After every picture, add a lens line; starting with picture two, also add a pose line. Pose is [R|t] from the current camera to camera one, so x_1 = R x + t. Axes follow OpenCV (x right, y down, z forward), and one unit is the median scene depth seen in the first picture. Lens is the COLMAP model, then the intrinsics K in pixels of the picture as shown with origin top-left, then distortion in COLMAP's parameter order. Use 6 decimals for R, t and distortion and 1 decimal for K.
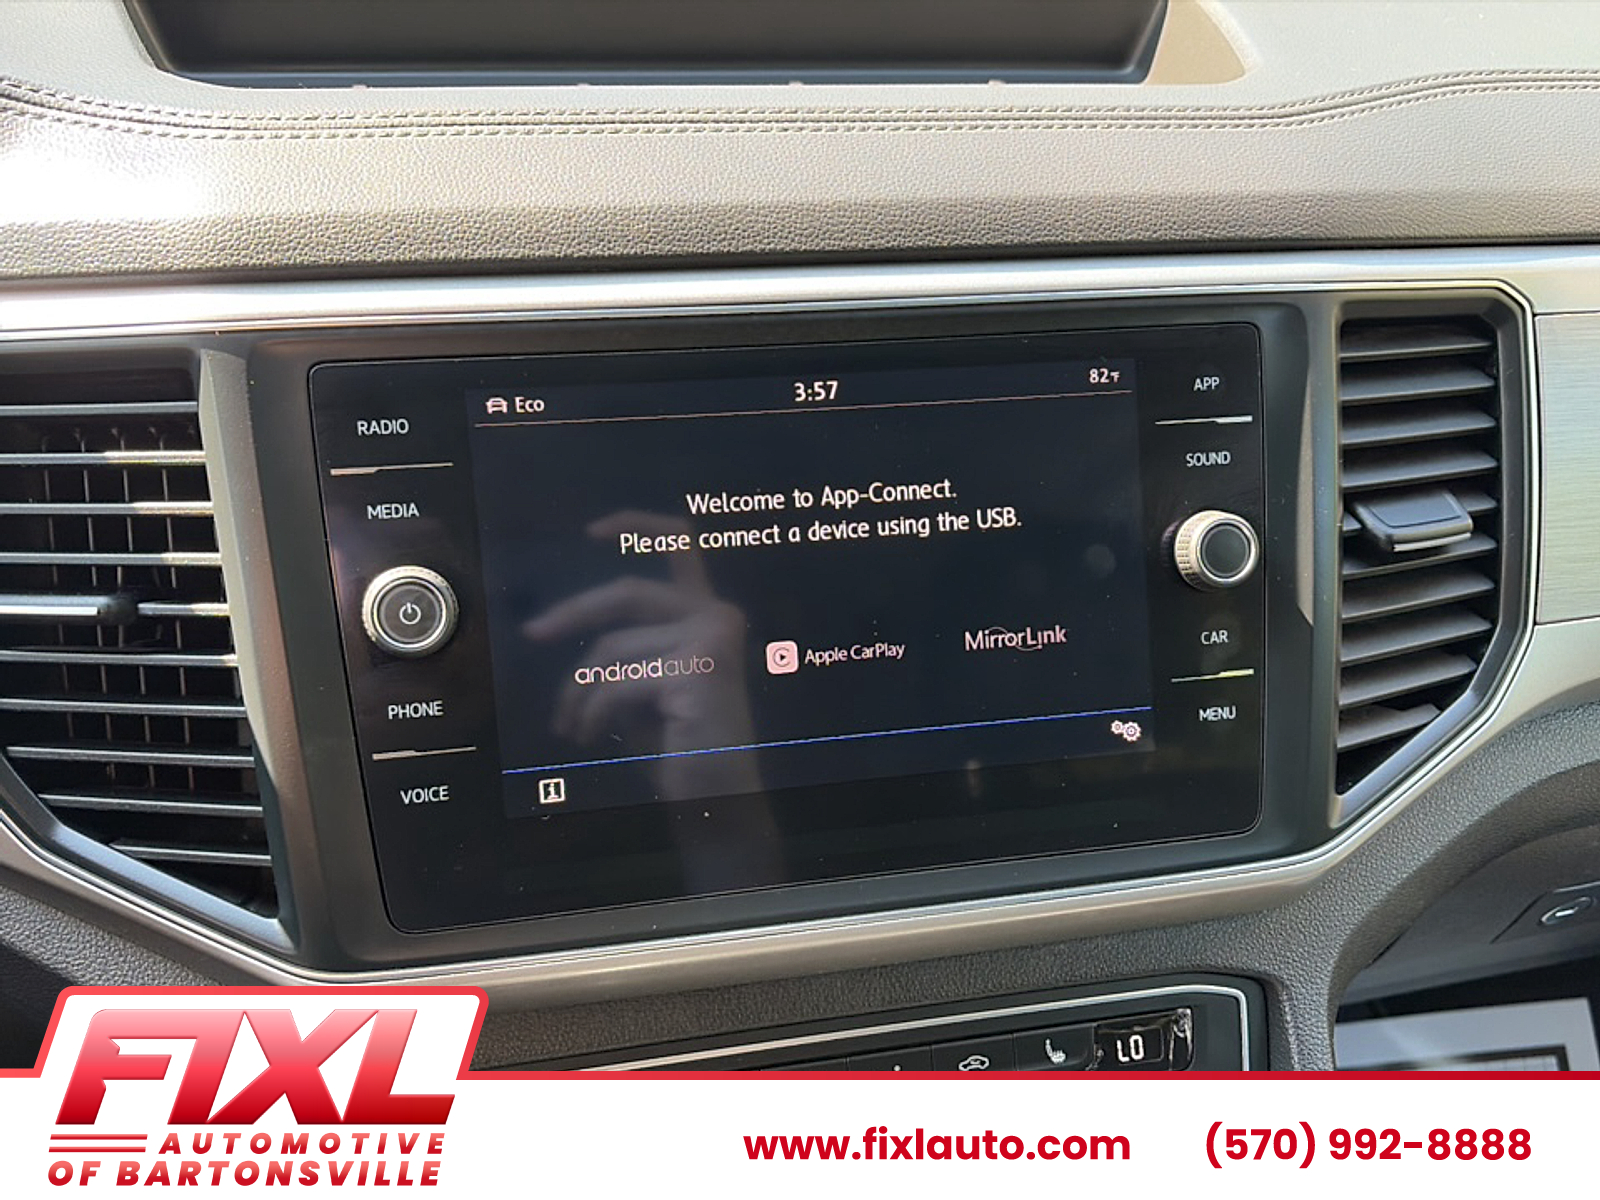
lens RADIAL K [[1601.2, 0, 796.3], [0, 1601.2, 609.0], [0, 0, 1]] dist [0.022281, 0.000000]
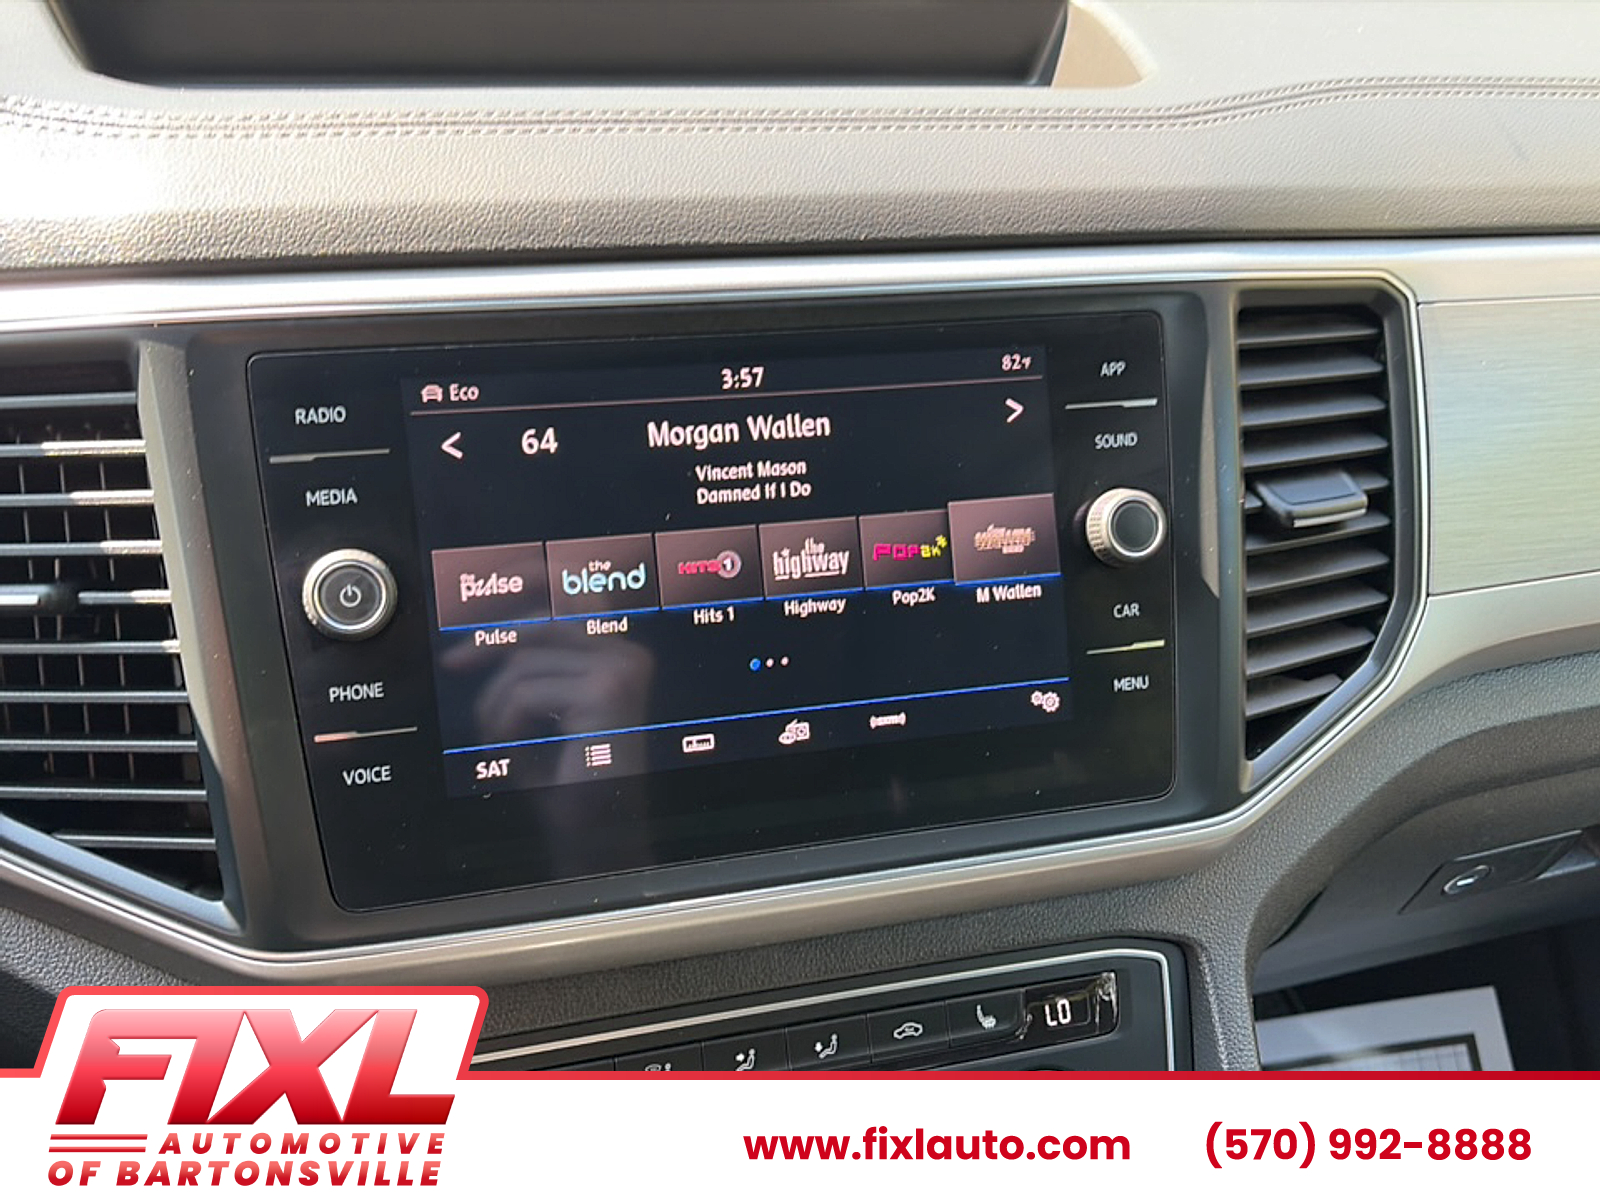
lens RADIAL K [[1601.2, 0, 796.7], [0, 1601.2, 603.5], [0, 0, 1]] dist [0.022281, 0.000000]
pose [[0.998428, -0.020934, 0.051992, -0.008973], [0.022260, 0.999438, -0.025064, 0.035352], [-0.051438, 0.026182, 0.998333, -0.032464]]
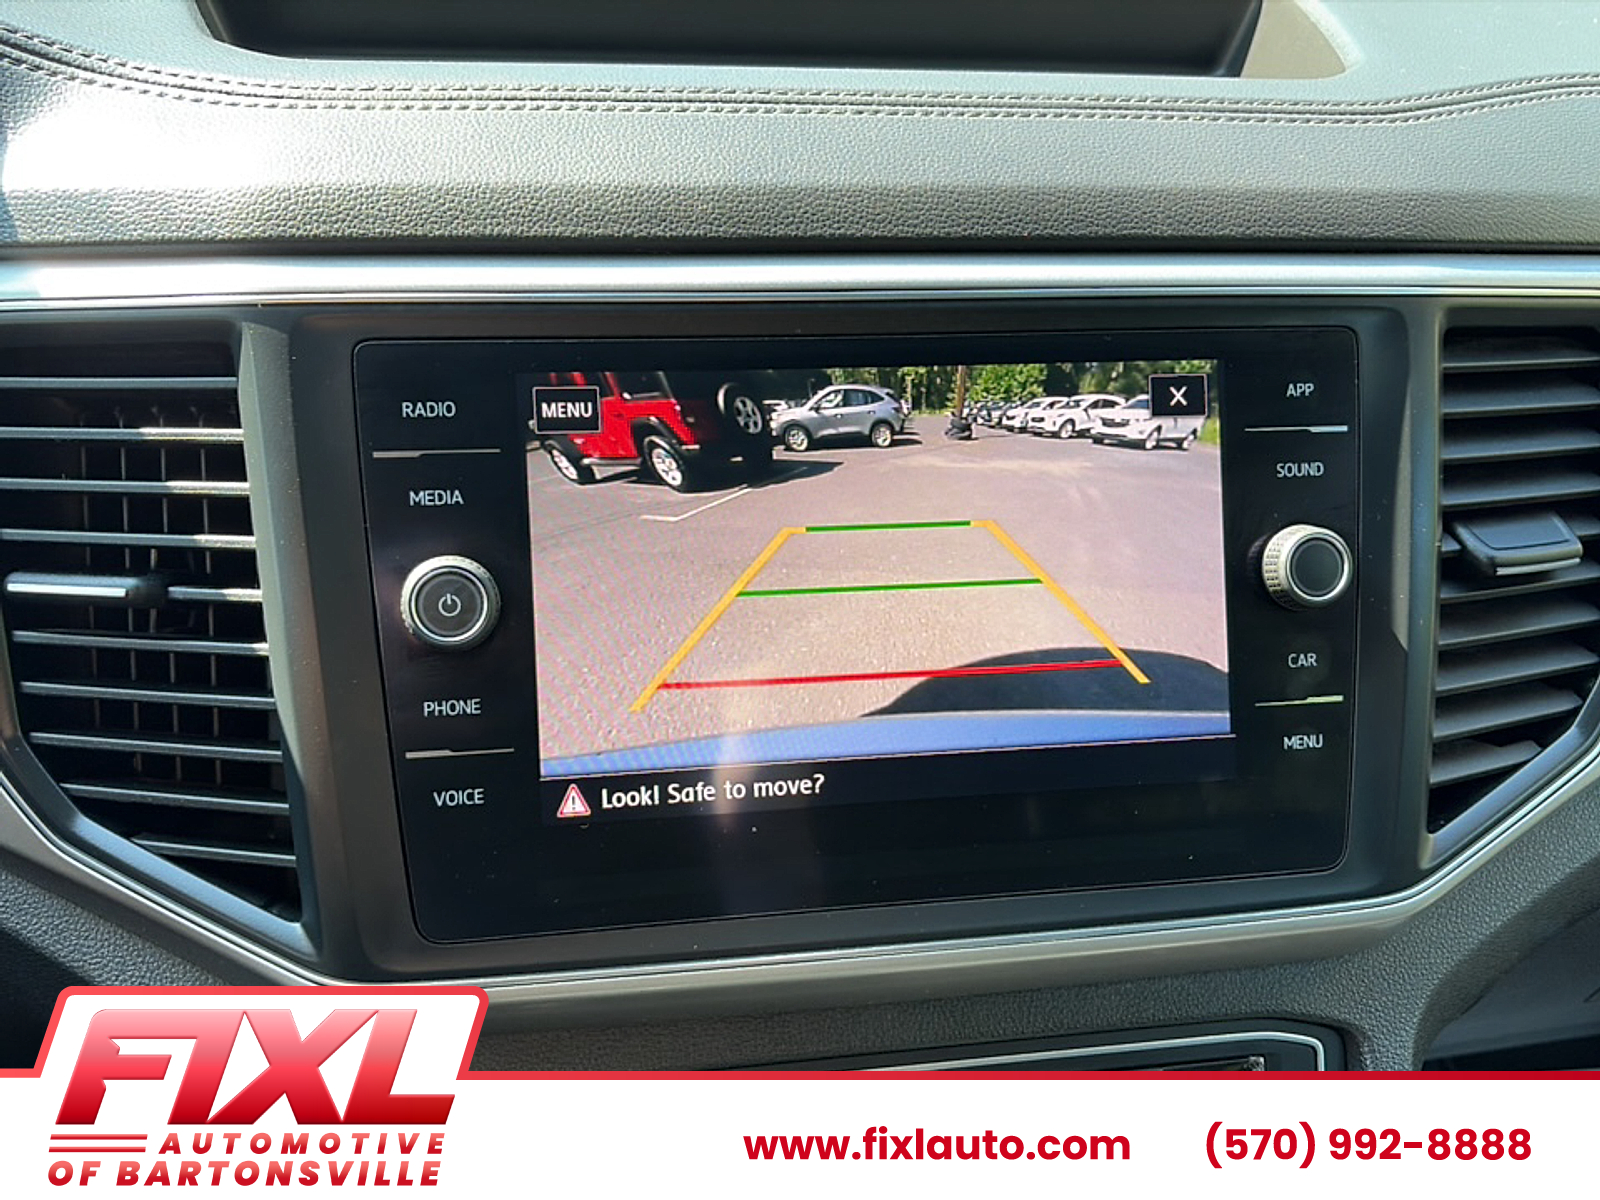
lens RADIAL K [[1601.2, 0, 795.3], [0, 1601.2, 606.3], [0, 0, 1]] dist [0.022281, 0.000000]
pose [[0.998861, 0.030006, -0.037110, -0.000974], [-0.030785, 0.999314, -0.020598, 0.015023], [0.036466, 0.021717, 0.999099, 0.052336]]
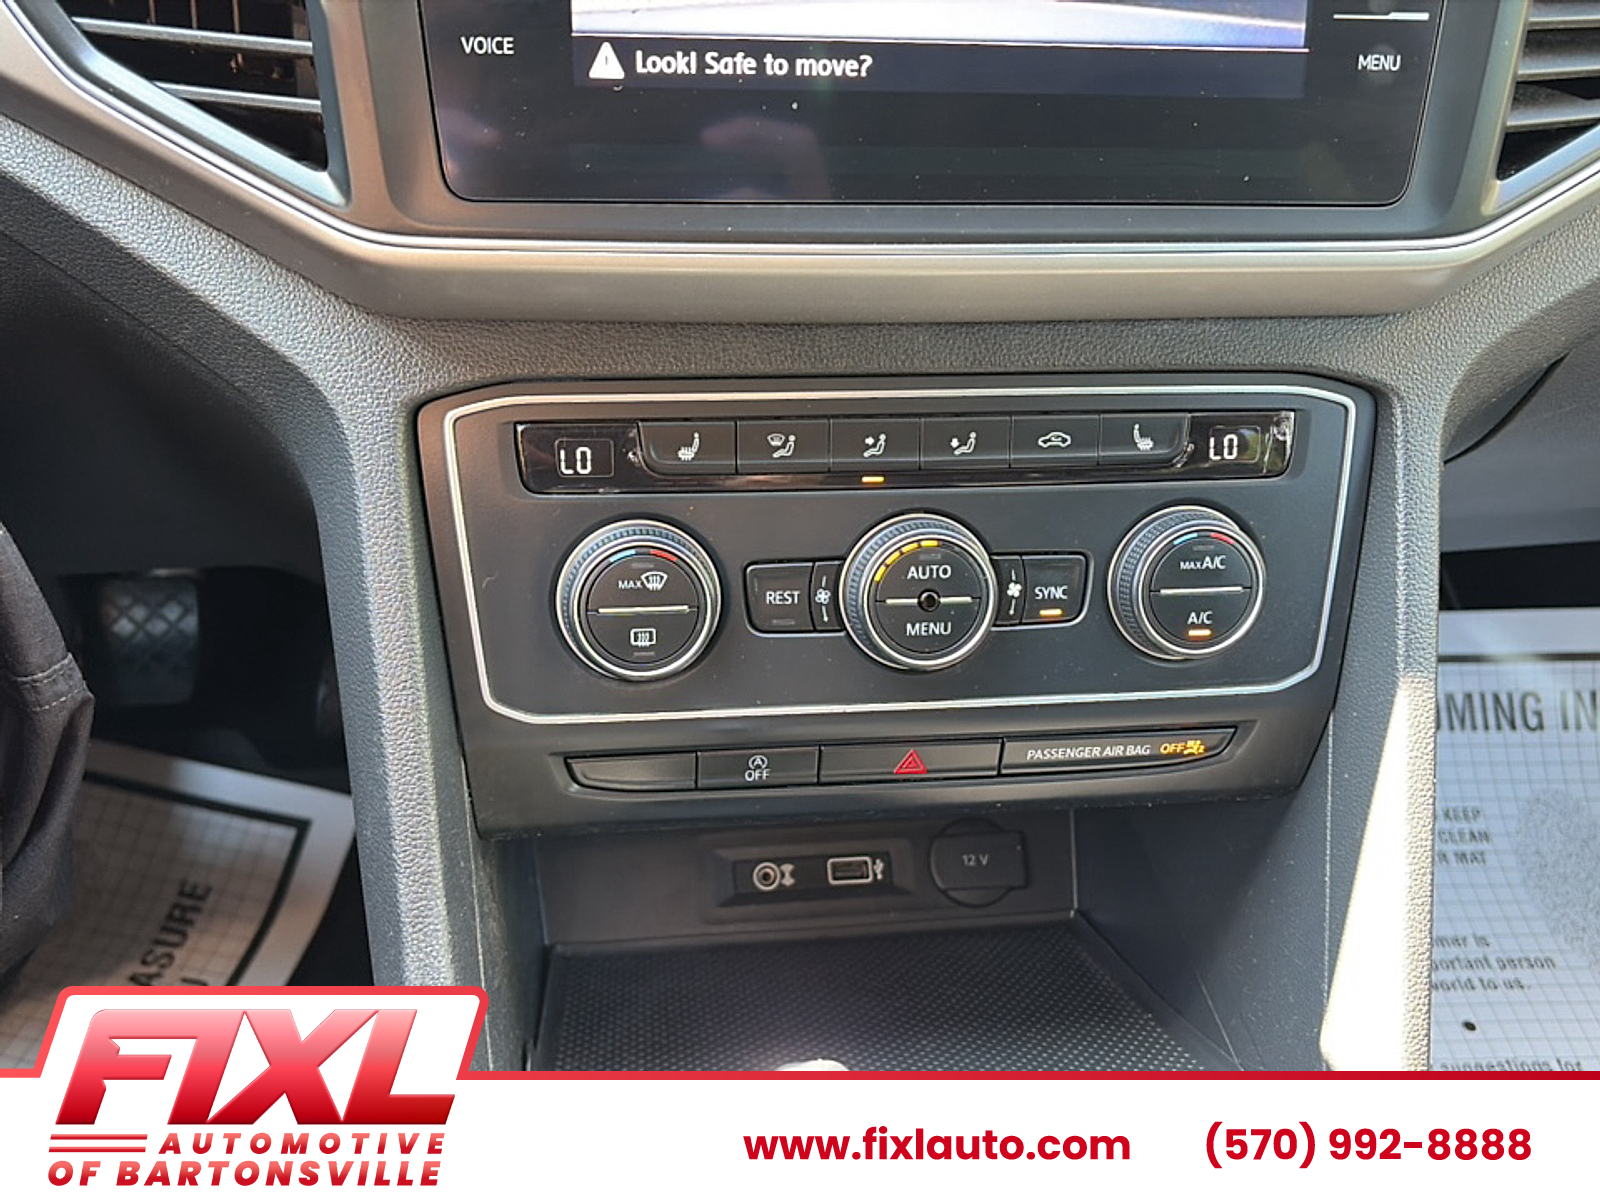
lens RADIAL K [[1601.2, 0, 782.3], [0, 1601.2, 617.0], [0, 0, 1]] dist [0.022281, 0.000000]
pose [[0.995283, 0.087222, -0.042468, 0.000073], [-0.076055, 0.973299, 0.216575, 0.202873], [0.060224, -0.212323, 0.975342, 0.053499]]
